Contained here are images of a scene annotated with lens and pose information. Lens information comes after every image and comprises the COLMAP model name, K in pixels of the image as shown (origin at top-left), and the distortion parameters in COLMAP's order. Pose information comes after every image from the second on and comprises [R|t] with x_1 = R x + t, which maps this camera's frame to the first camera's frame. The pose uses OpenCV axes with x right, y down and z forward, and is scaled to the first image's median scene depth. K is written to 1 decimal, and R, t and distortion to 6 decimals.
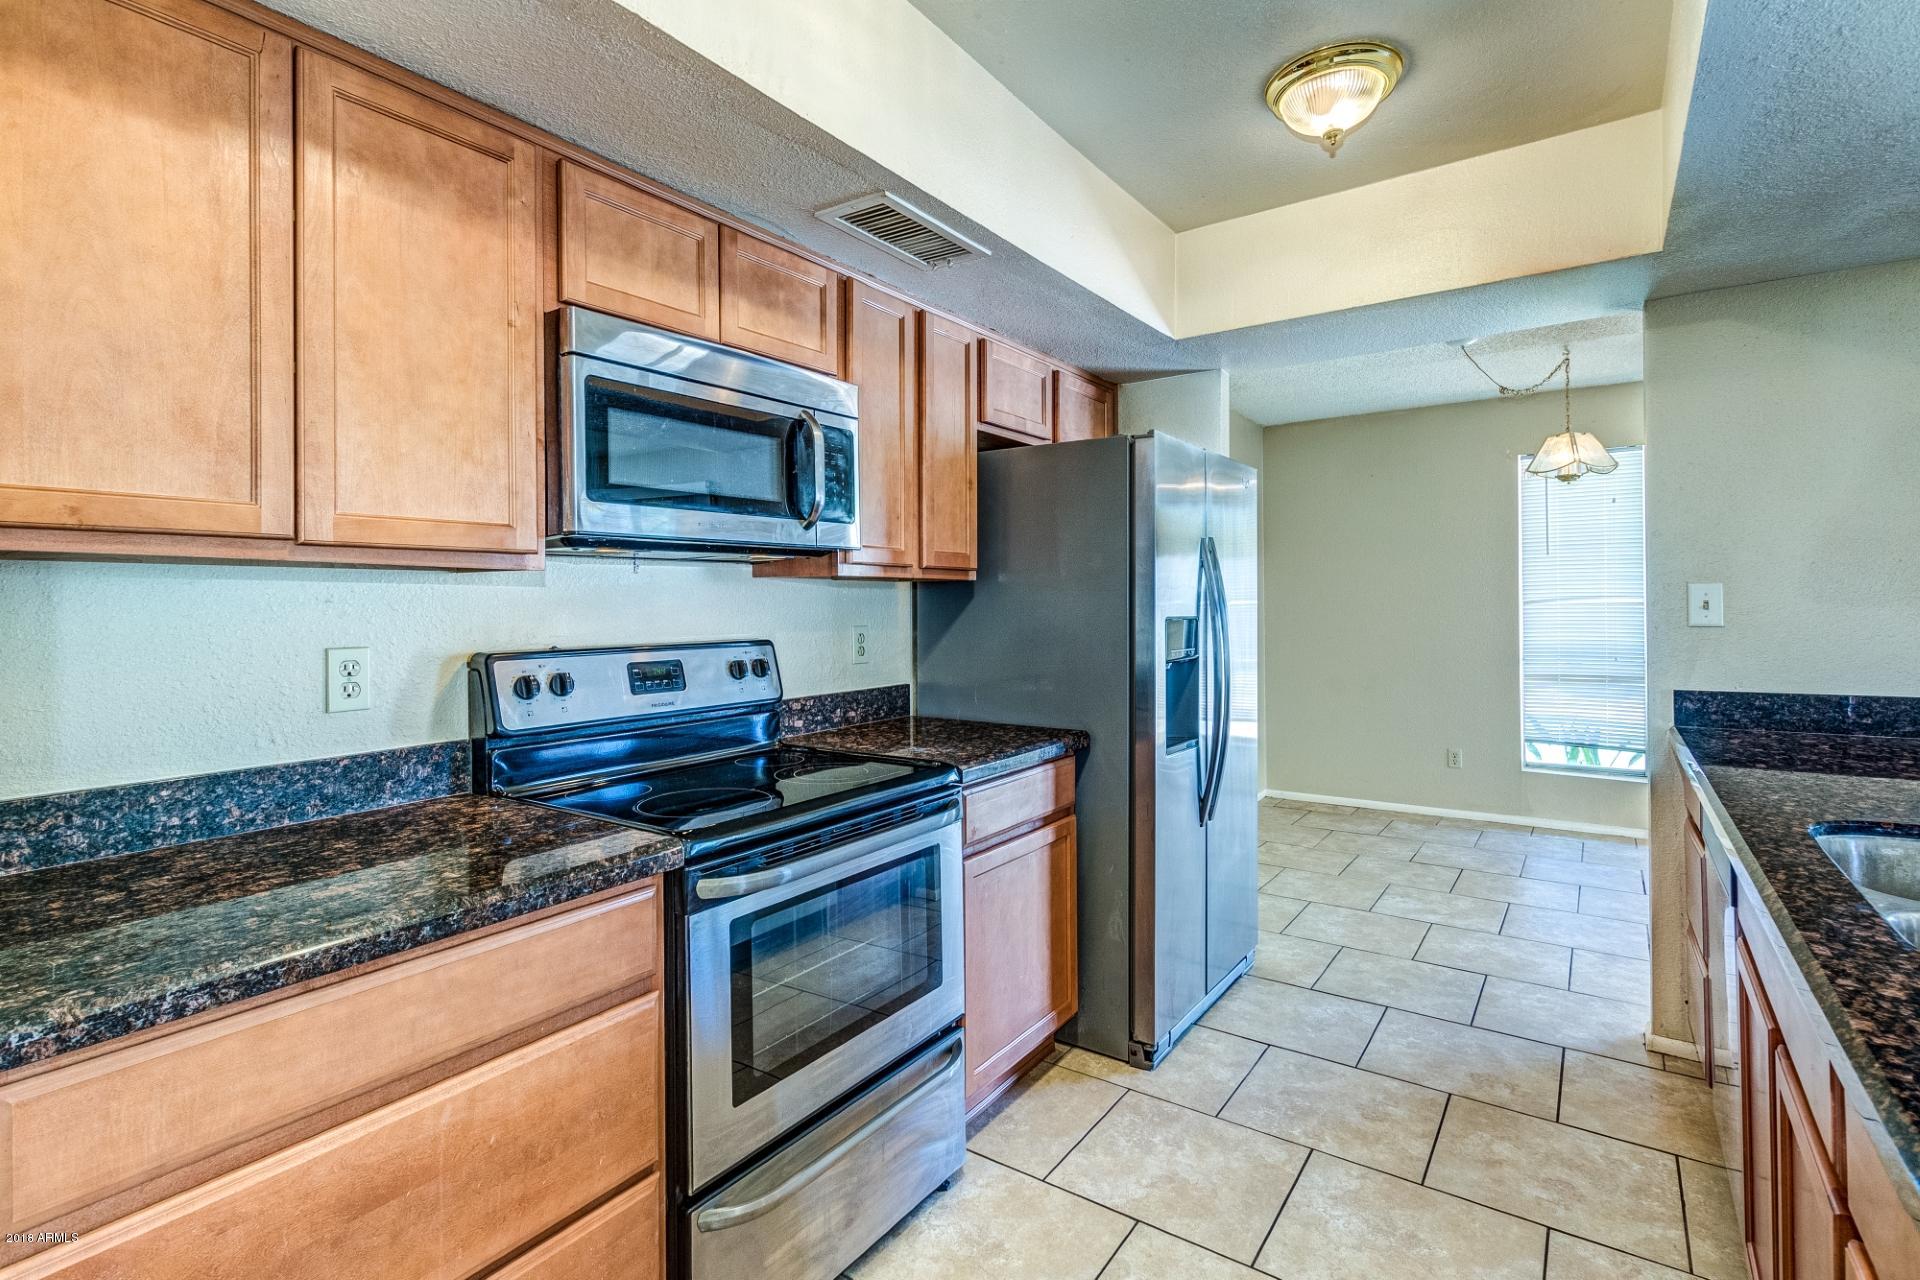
lens RADIAL K [[933.4, 0, 956.8], [0, 933.4, 605.8], [0, 0, 1]] dist [0.008372, 0.000316]
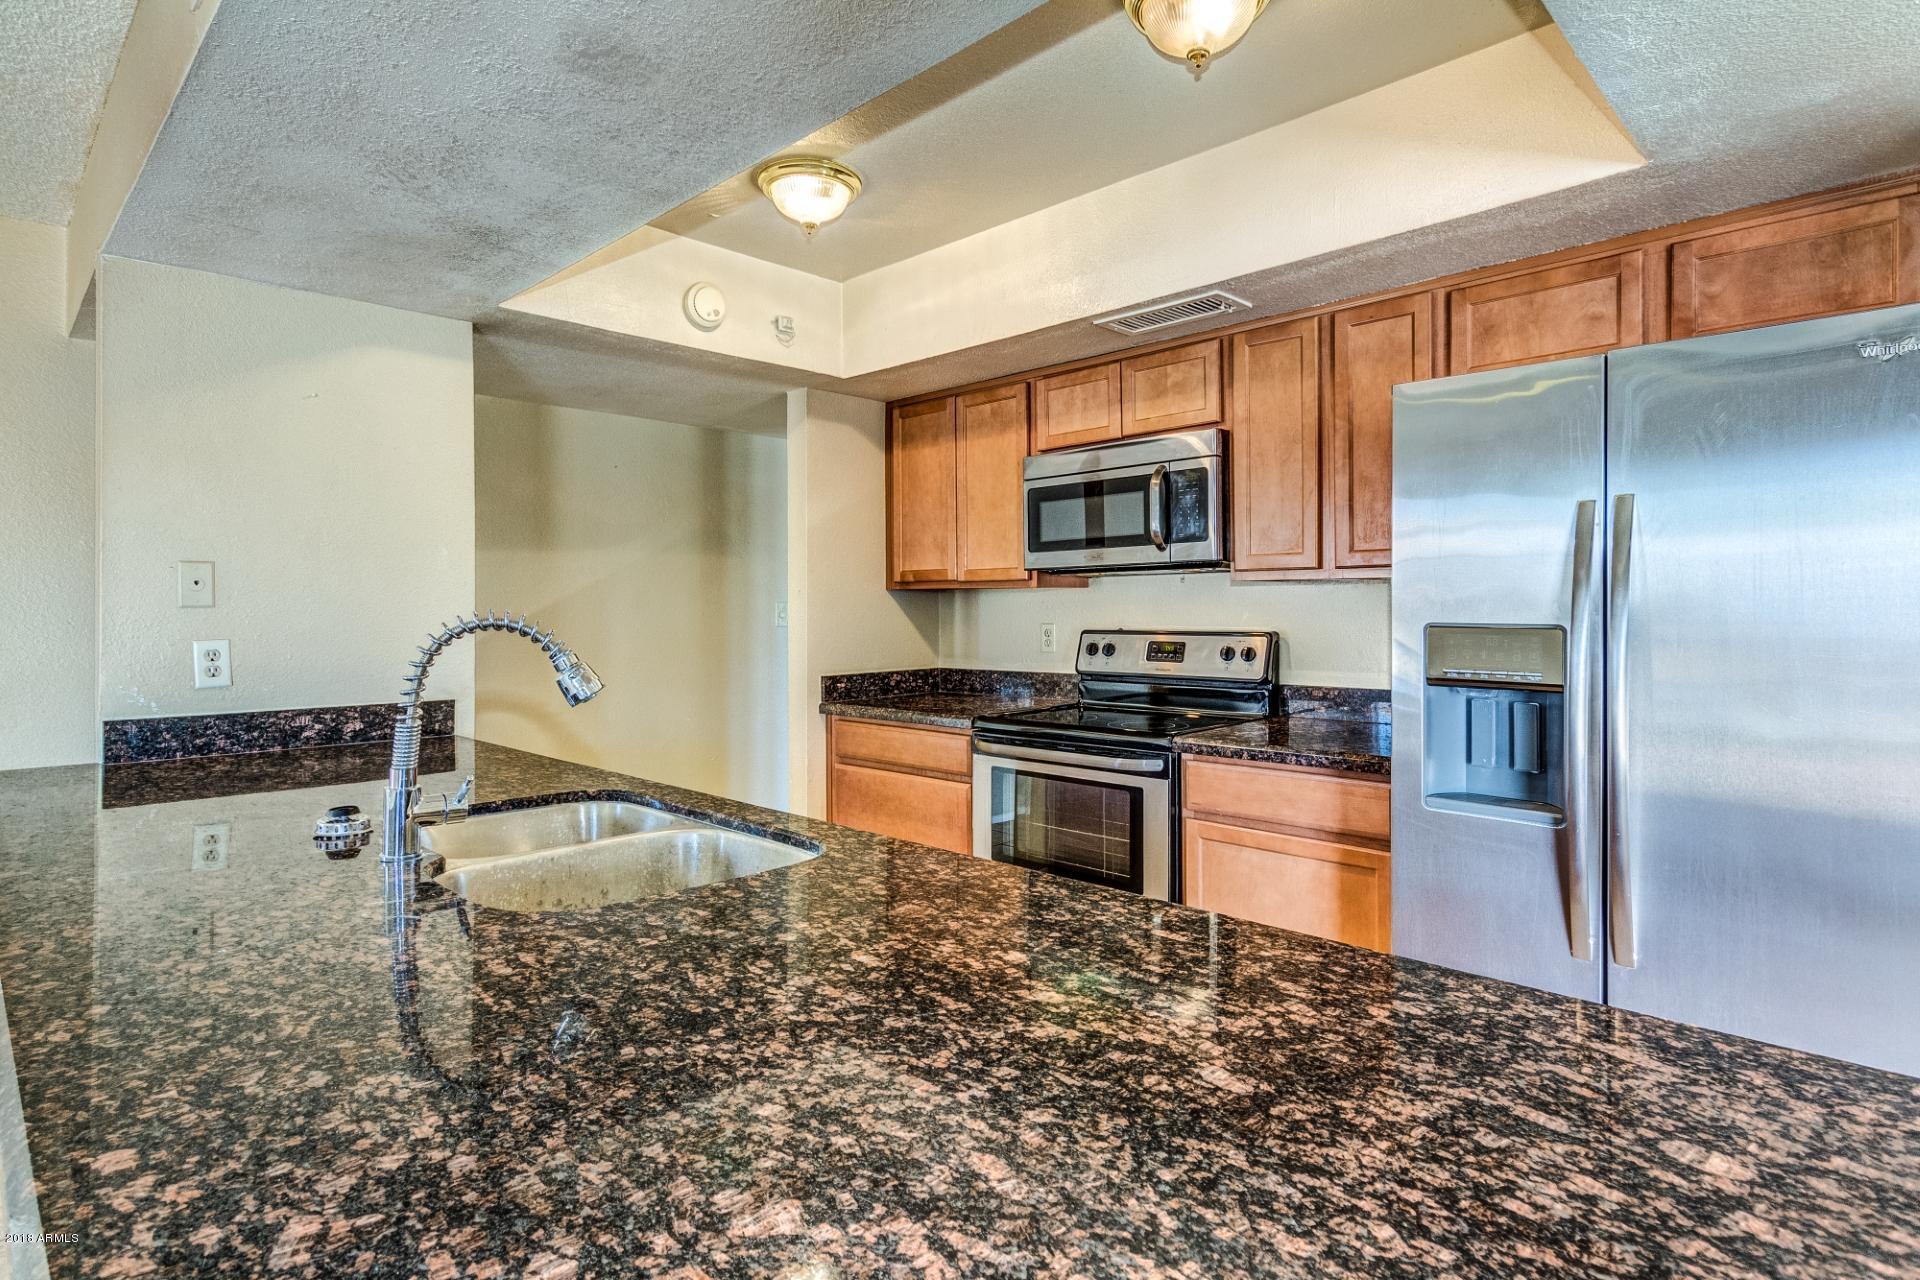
lens RADIAL K [[993.3, 0, 951.5], [0, 993.3, 602.4], [0, 0, 1]] dist [0.022106, 0.000309]
pose [[-0.160736, 0.003219, -0.986992, 1.362117], [0.003439, 0.999990, 0.002702, -0.009833], [0.986991, -0.002960, -0.160746, 0.938258]]
